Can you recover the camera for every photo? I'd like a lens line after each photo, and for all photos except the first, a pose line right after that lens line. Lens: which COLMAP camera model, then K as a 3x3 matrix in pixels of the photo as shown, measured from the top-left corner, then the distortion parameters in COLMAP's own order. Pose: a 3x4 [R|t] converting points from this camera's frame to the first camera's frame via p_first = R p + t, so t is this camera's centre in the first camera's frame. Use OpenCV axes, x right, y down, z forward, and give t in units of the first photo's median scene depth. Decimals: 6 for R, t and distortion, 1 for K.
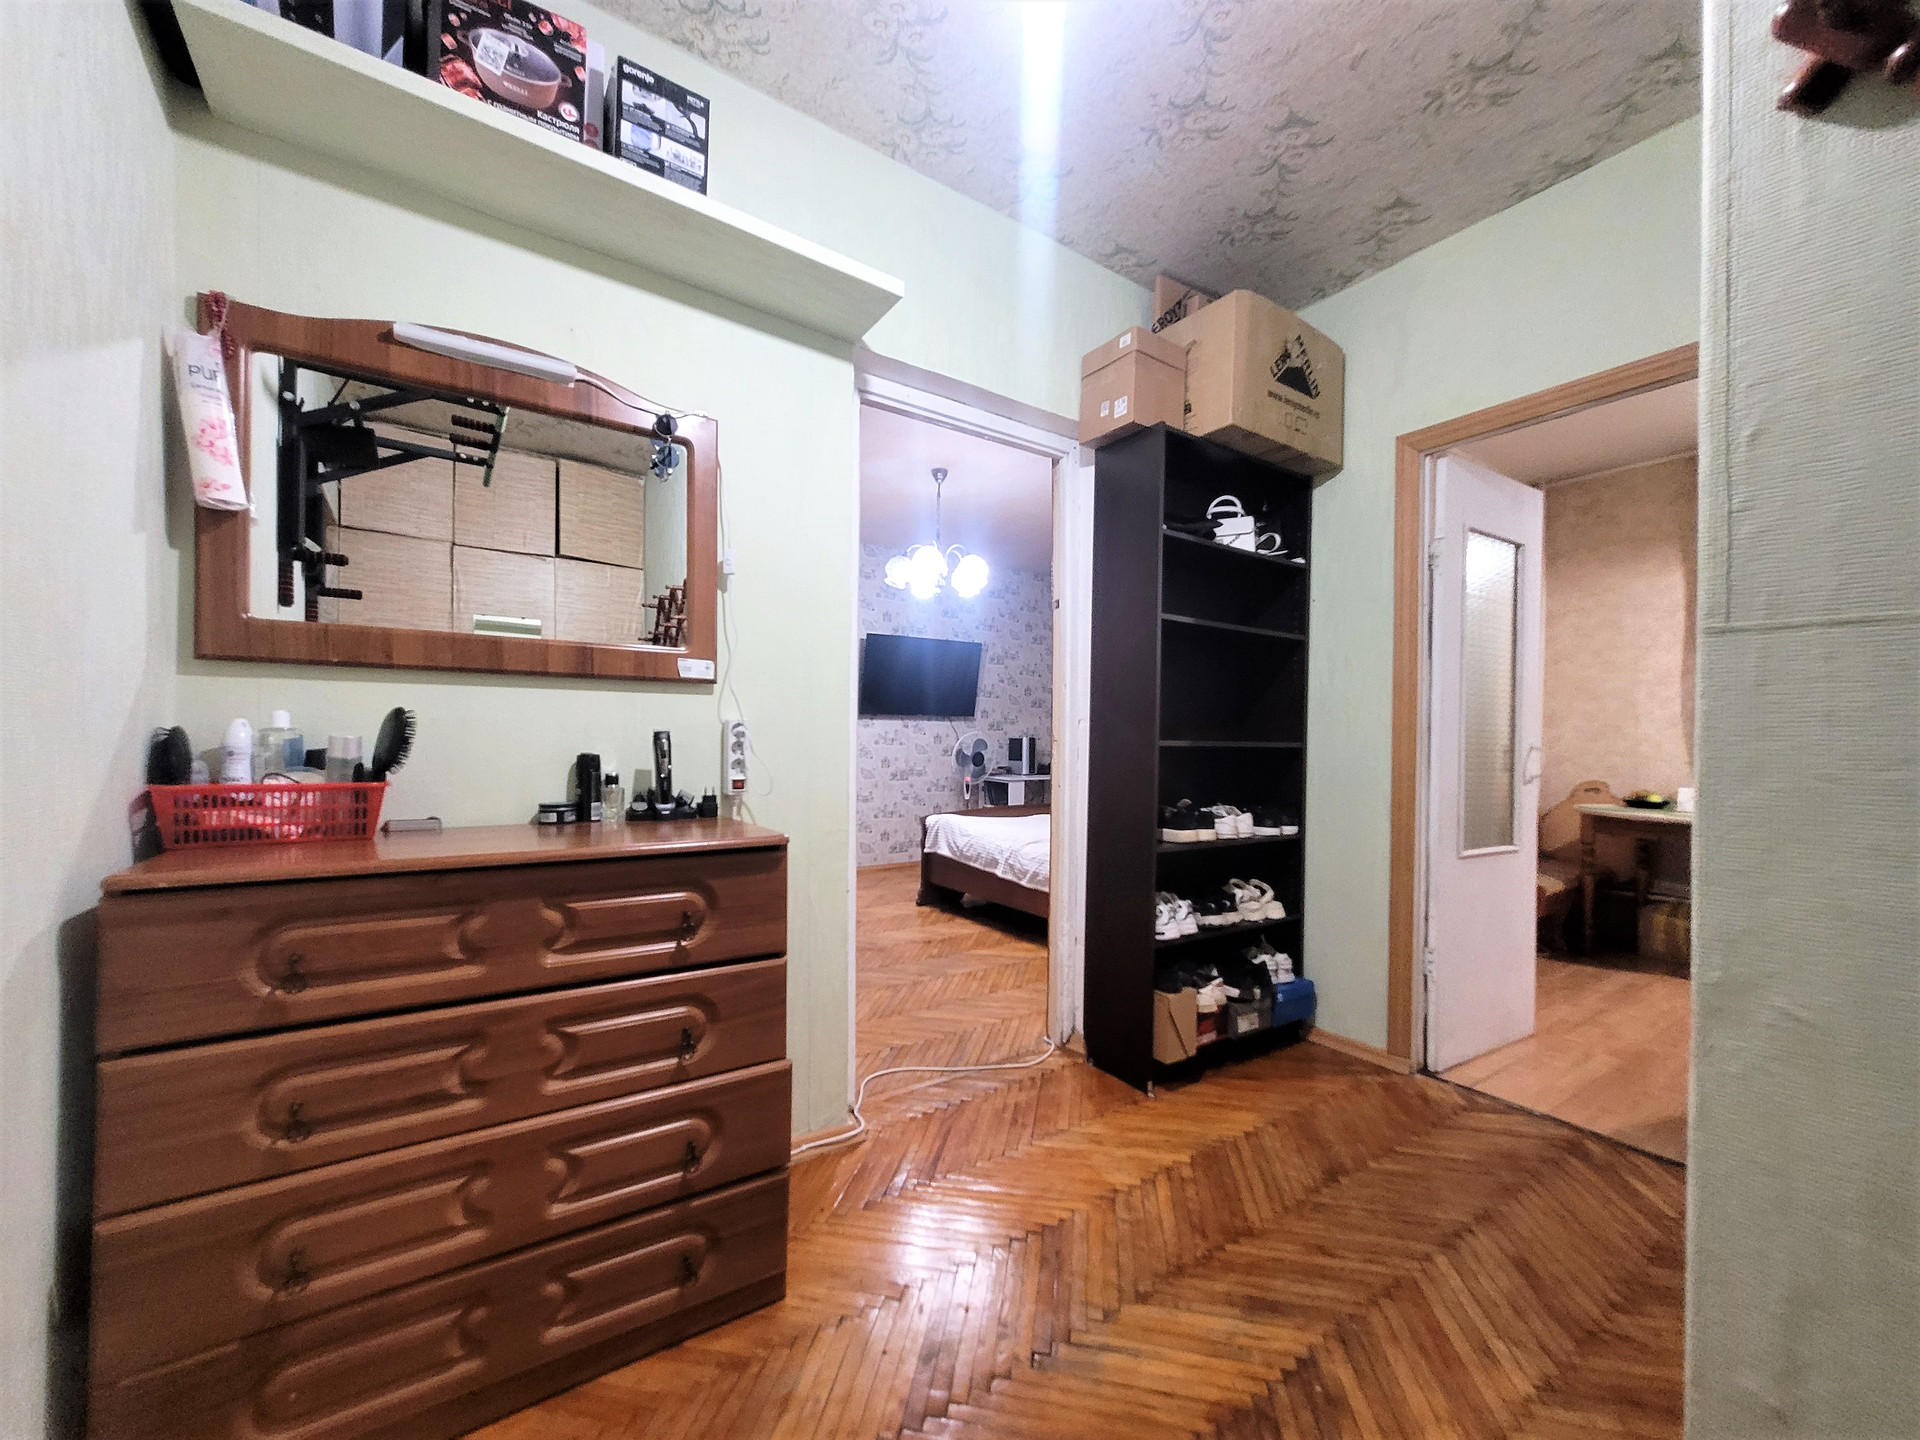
lens RADIAL K [[747.4, 0, 959.0], [0, 747.4, 732.1], [0, 0, 1]] dist [-0.001749, -0.000023]
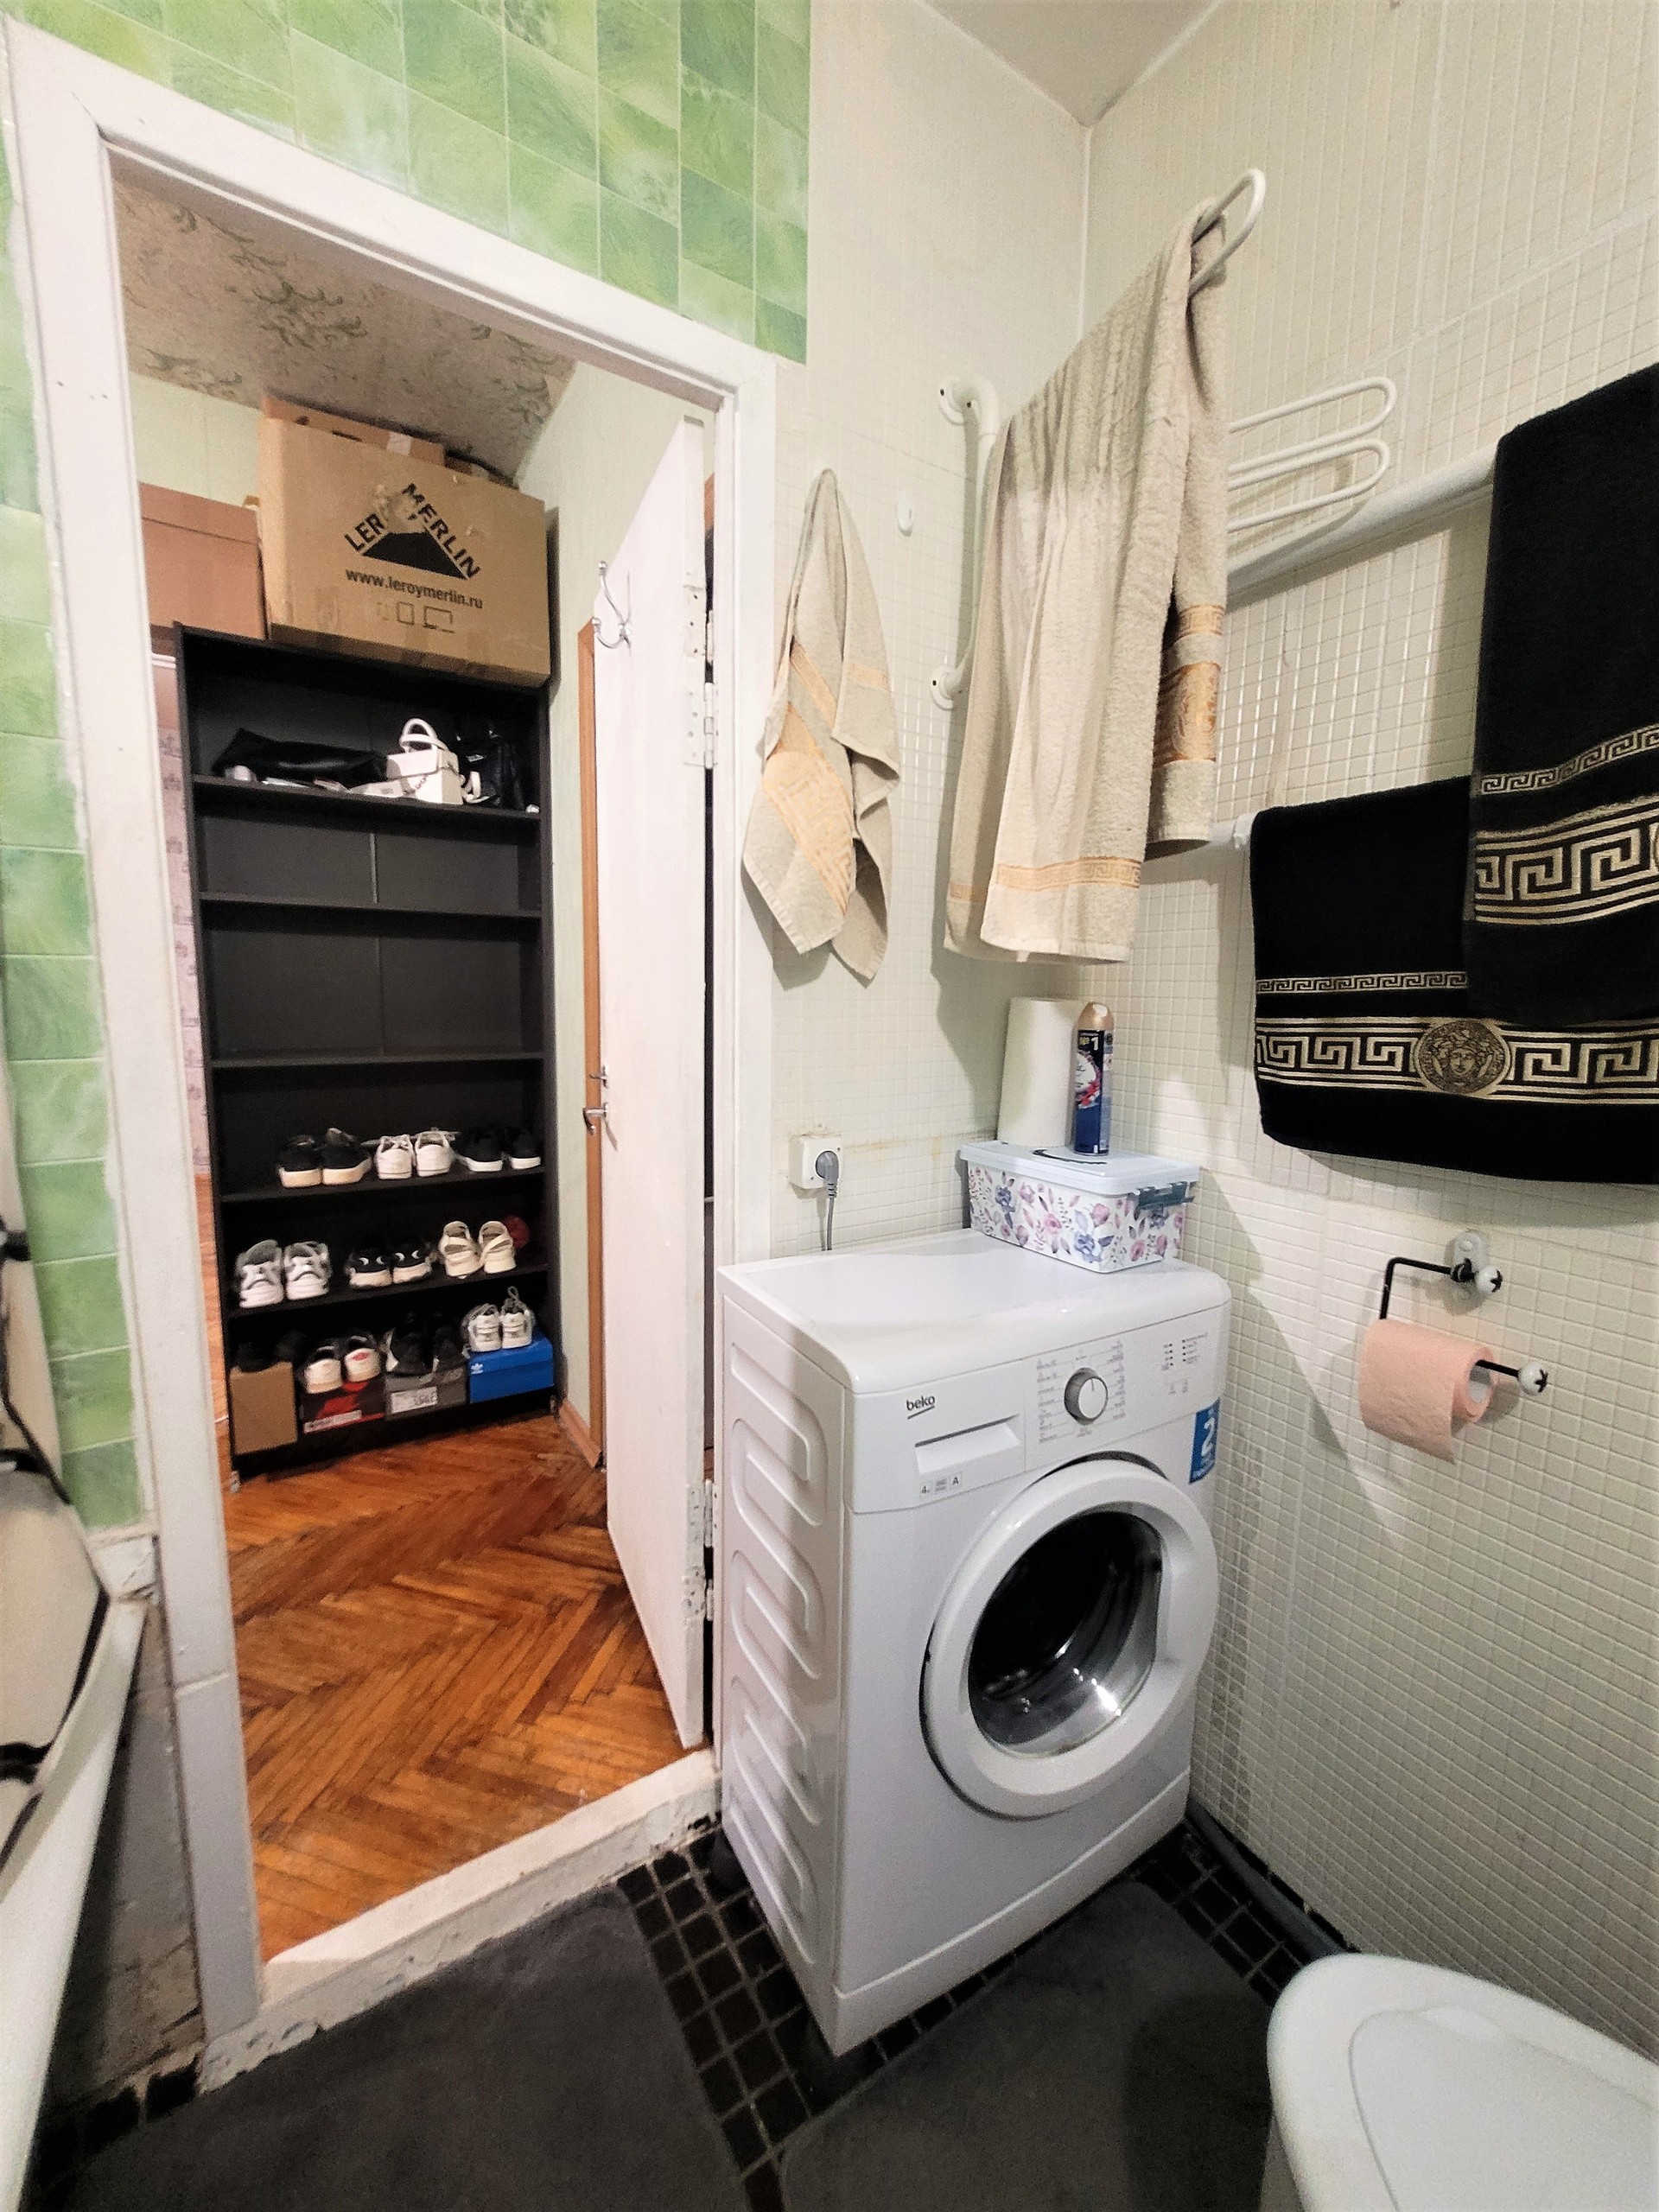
lens RADIAL K [[861.1, 0, 829.2], [0, 861.1, 1099.6], [0, 0, 1]] dist [-0.001749, -0.000023]
pose [[0.998835, 0.004753, -0.048023, 0.859075], [0.002011, 0.990173, 0.139831, -0.066207], [0.048216, -0.139764, 0.989010, 0.129681]]
